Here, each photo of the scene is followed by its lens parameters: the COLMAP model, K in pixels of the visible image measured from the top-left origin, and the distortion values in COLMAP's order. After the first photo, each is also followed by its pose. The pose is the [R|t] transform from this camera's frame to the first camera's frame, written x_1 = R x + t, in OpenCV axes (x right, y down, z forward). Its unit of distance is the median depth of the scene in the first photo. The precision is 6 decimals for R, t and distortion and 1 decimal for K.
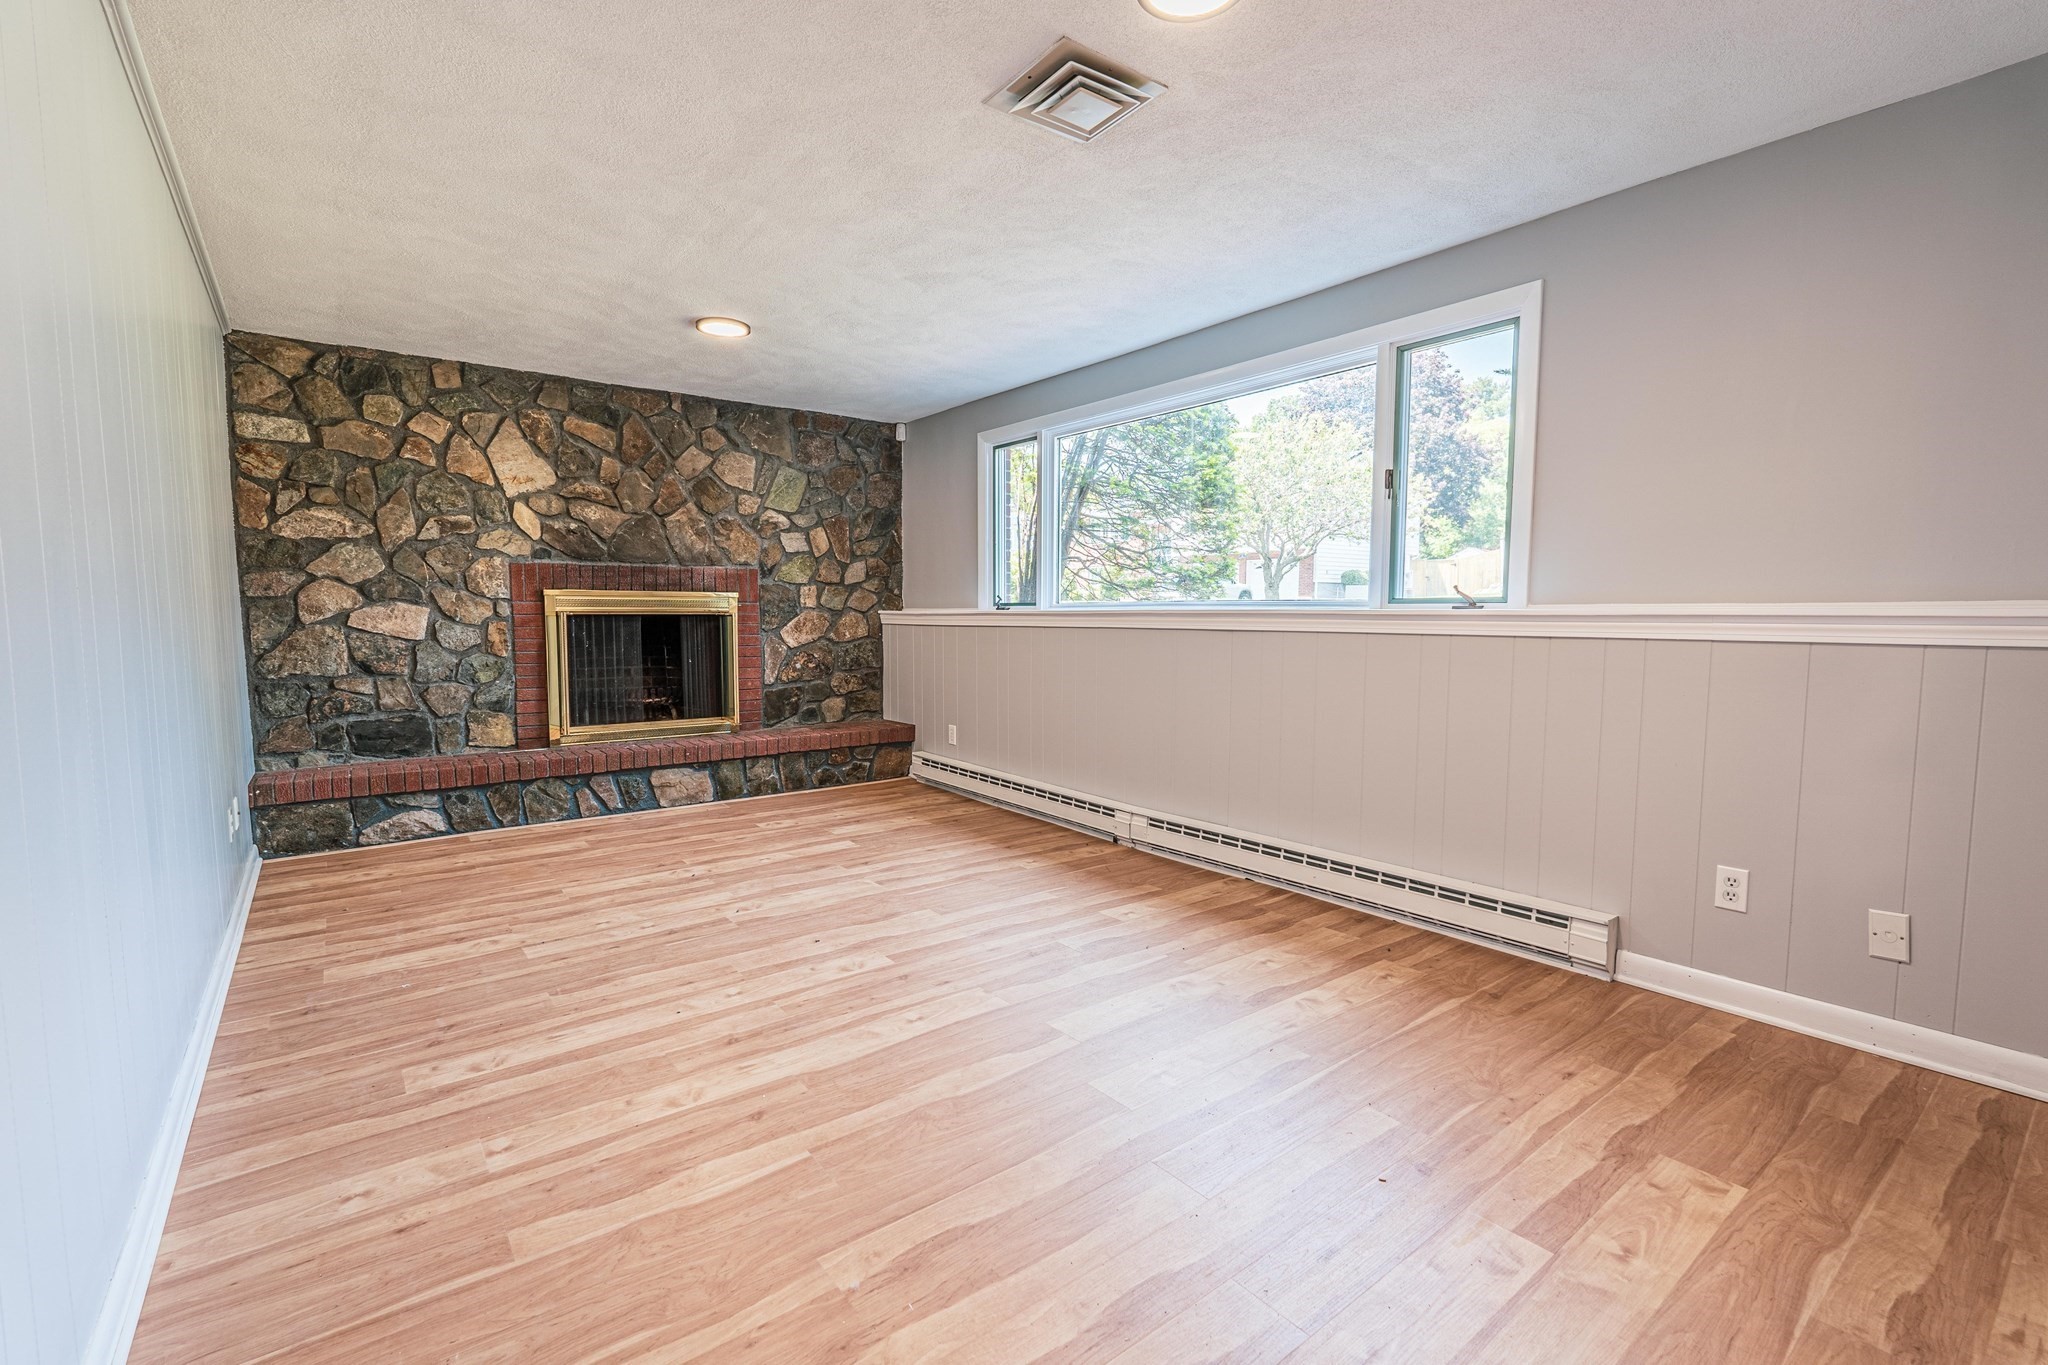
lens RADIAL K [[908.6, 0, 1032.0], [0, 908.6, 685.5], [0, 0, 1]] dist [0.000787, 0.000145]
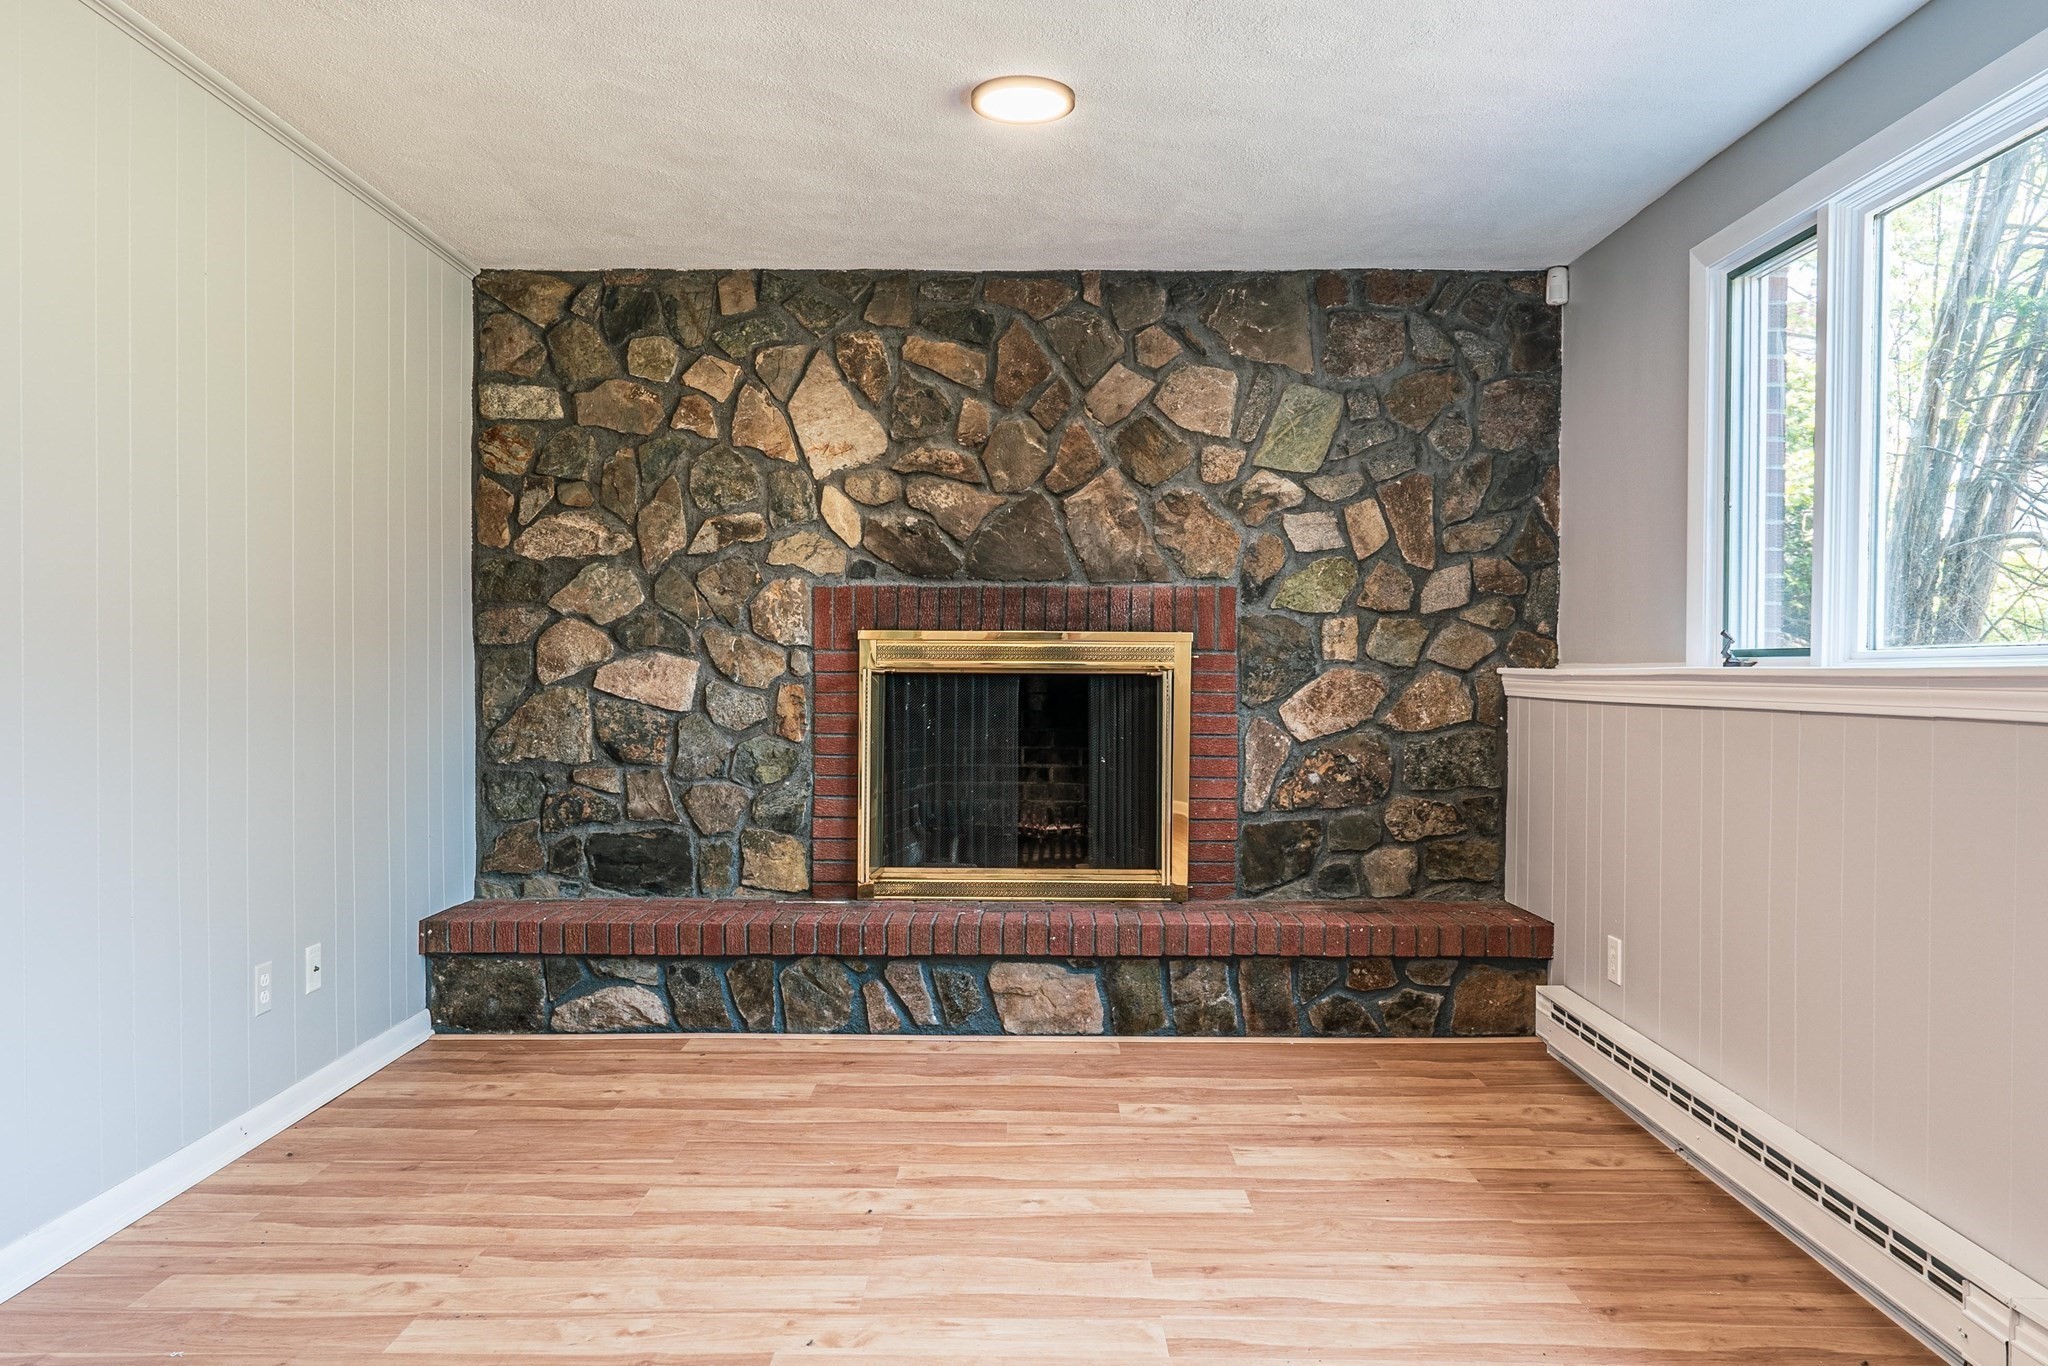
lens RADIAL K [[1454.7, 0, 1024.0], [0, 1454.7, 683.0], [0, 0, 1]] dist [-0.000349, 0.001273]
pose [[0.785713, 0.009693, -0.618515, 0.134208], [-0.053924, 0.997144, -0.052874, -0.028023], [0.616236, 0.074897, 0.783992, 0.337214]]
